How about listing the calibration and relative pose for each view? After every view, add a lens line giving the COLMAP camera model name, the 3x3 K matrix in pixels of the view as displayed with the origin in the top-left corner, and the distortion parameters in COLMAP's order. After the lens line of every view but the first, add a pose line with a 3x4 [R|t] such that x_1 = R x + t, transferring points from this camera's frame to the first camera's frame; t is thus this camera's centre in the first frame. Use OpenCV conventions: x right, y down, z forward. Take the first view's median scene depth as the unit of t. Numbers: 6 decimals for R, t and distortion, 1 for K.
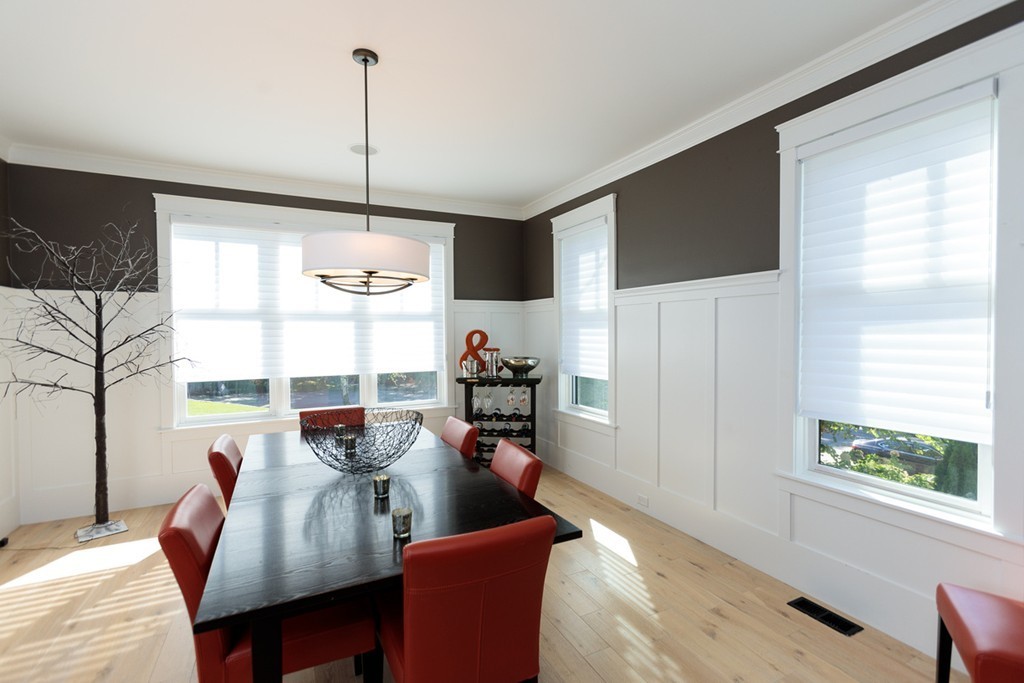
lens RADIAL K [[463.2, 0, 513.7], [0, 463.2, 337.3], [0, 0, 1]] dist [-0.012161, 0.003810]
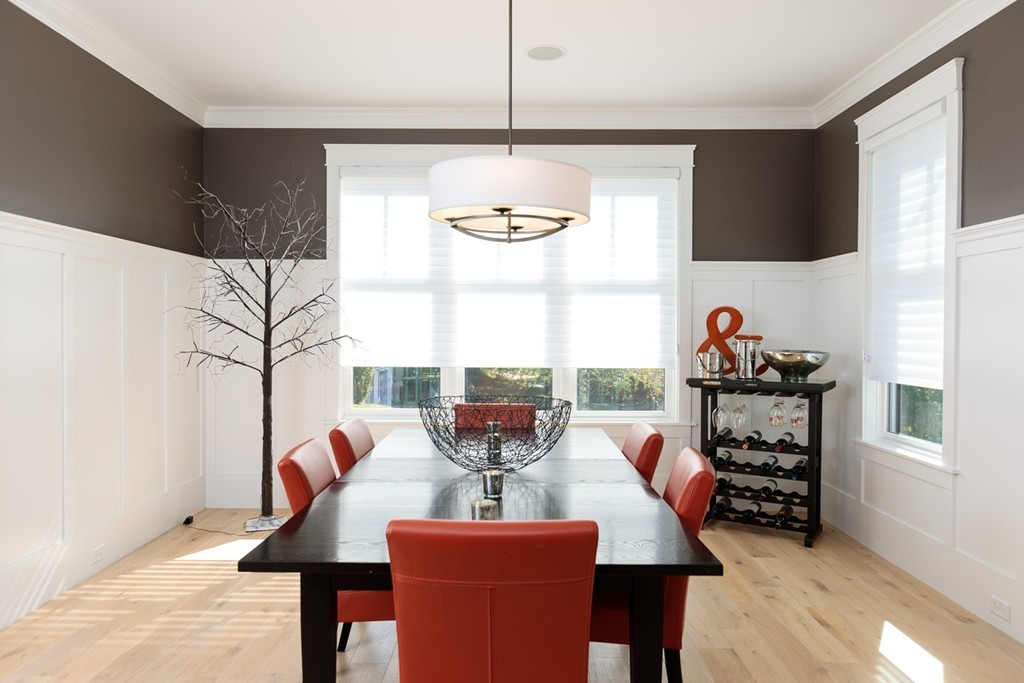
lens RADIAL K [[719.8, 0, 511.6], [0, 719.8, 338.6], [0, 0, 1]] dist [-0.016228, 0.019692]
pose [[0.887536, 0.016783, -0.460433, 0.143563], [-0.017971, 0.999837, 0.001803, 0.039228], [0.460389, 0.006674, 0.887692, -0.025158]]
